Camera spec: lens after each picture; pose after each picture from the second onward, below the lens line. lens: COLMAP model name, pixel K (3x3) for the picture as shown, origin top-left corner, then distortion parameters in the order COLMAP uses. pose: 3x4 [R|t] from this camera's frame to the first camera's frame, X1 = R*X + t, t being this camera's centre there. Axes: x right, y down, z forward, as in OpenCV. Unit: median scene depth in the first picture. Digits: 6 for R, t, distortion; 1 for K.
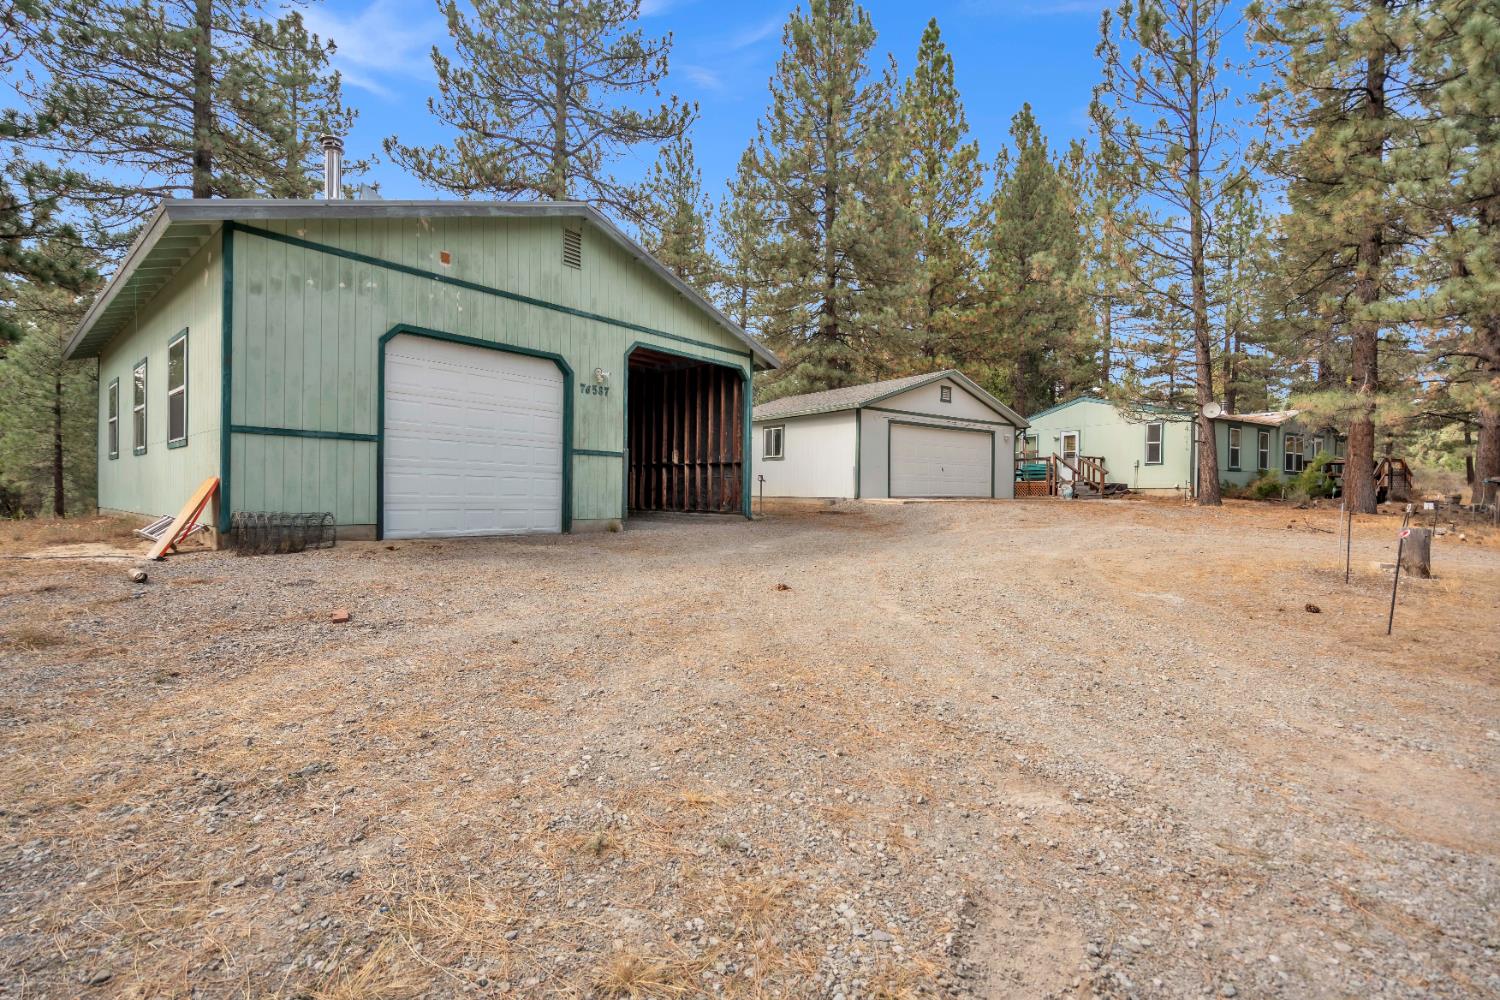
lens RADIAL K [[681.1, 0, 754.7], [0, 681.1, 496.1], [0, 0, 1]] dist [-0.010822, 0.000208]
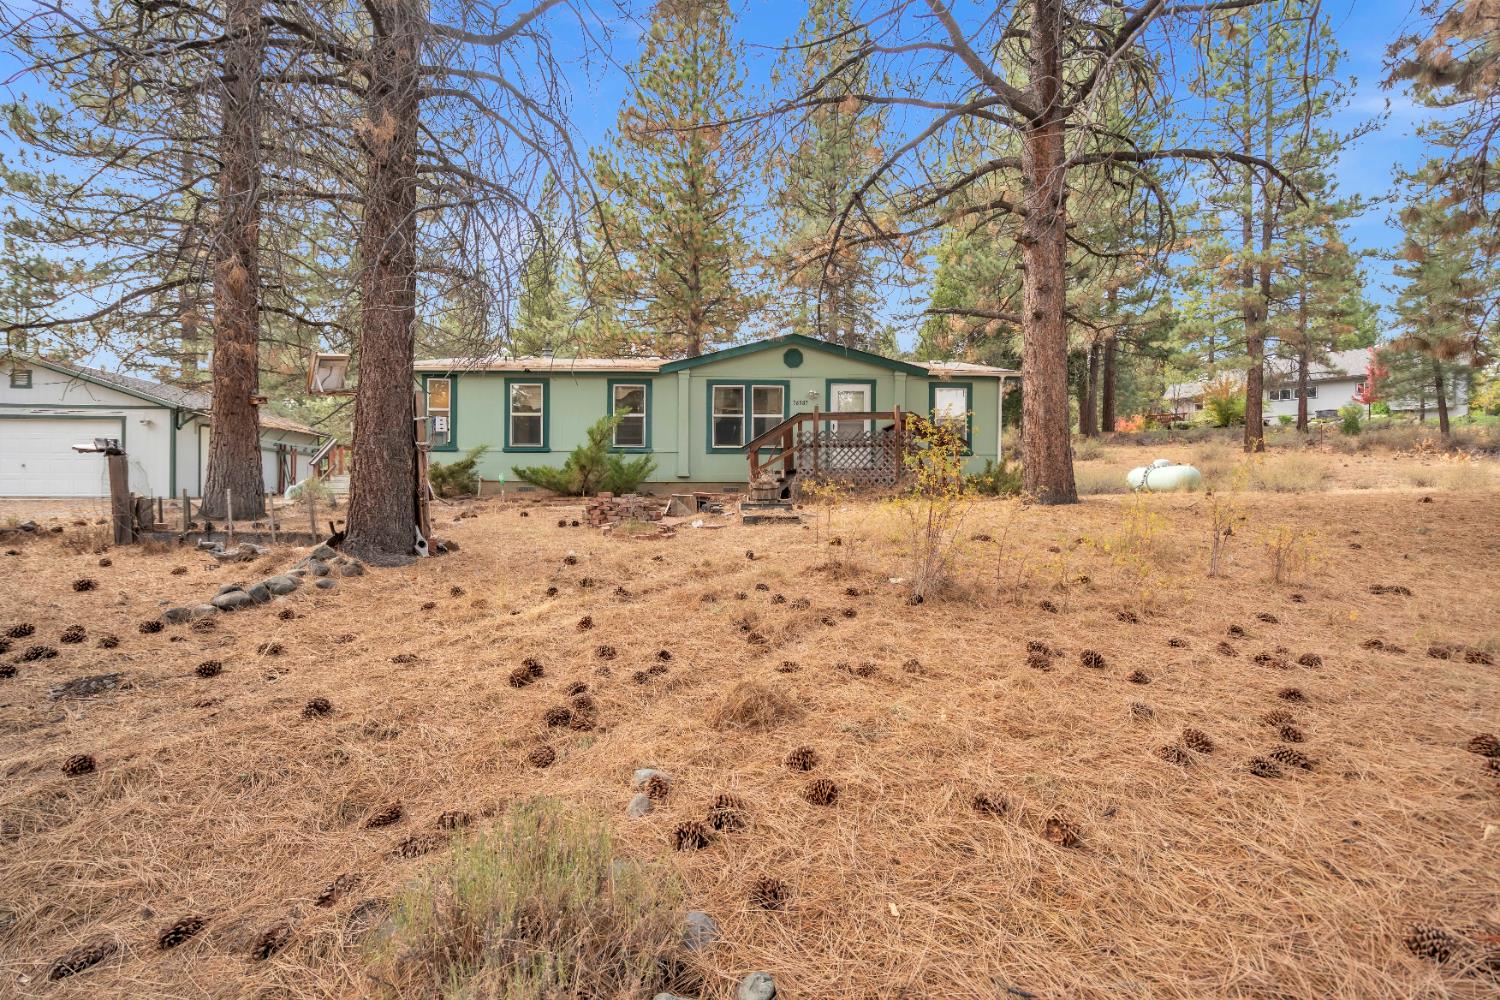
lens RADIAL K [[681.1, 0, 748.2], [0, 681.1, 501.9], [0, 0, 1]] dist [-0.010822, 0.000208]
pose [[0.862729, -0.006864, -0.505621, 1.501637], [0.002949, 0.999959, -0.008544, 0.019347], [0.505659, 0.005880, 0.862714, 0.708569]]
